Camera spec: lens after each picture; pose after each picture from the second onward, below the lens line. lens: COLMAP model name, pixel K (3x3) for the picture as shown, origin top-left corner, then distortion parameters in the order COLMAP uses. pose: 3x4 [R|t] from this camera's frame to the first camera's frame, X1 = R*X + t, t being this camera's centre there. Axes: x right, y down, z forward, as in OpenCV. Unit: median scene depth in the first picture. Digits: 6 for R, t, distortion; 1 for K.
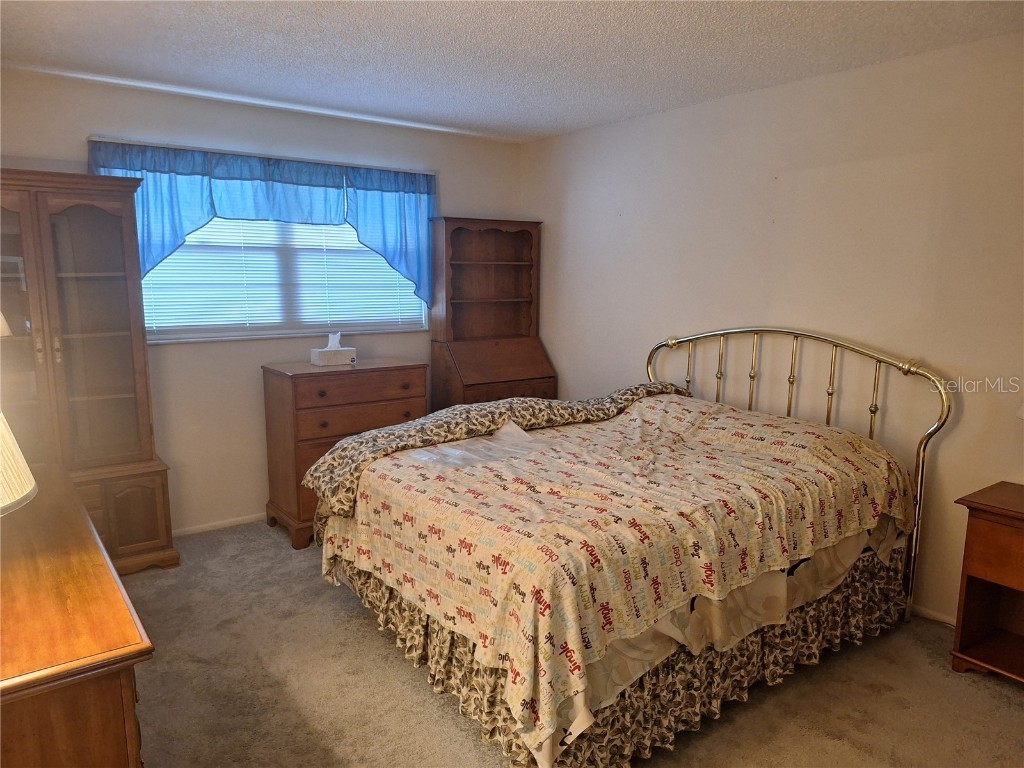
lens RADIAL K [[712.8, 0, 512.0], [0, 712.8, 384.0], [0, 0, 1]] dist [0.084079, -0.100310]
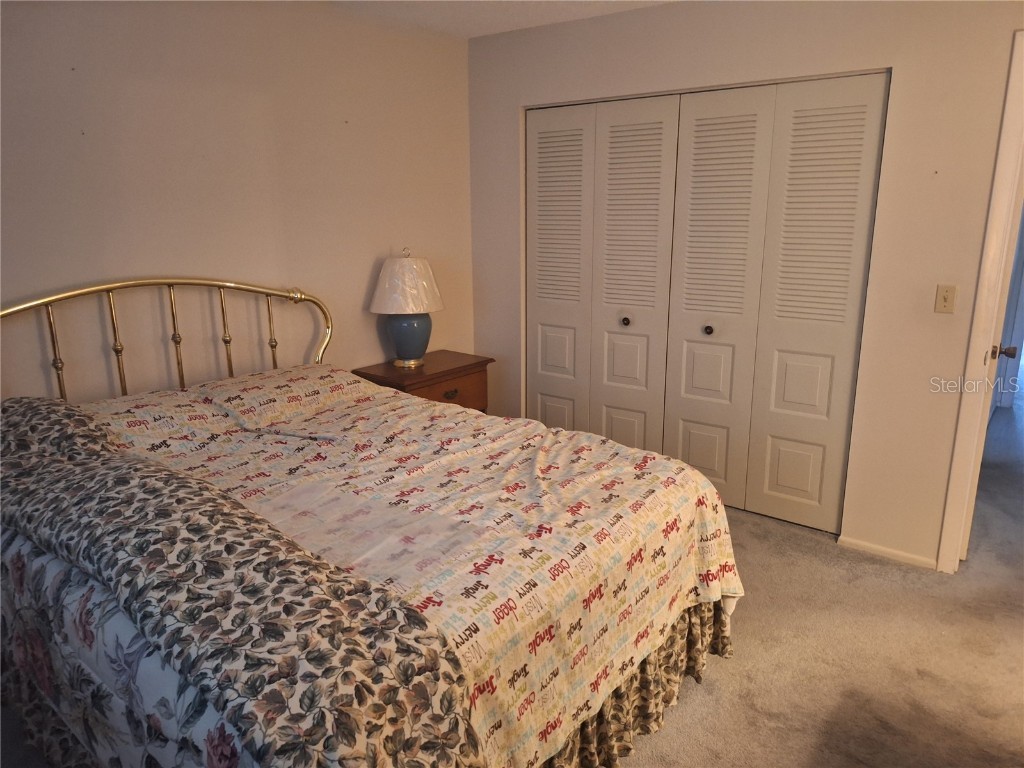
lens RADIAL K [[712.8, 0, 512.0], [0, 712.8, 384.0], [0, 0, 1]] dist [0.084079, -0.100310]
pose [[-0.270761, -0.237565, 0.932872, -0.628234], [0.151682, 0.946437, 0.285044, -0.173028], [-0.950621, 0.218678, -0.220224, 1.076914]]
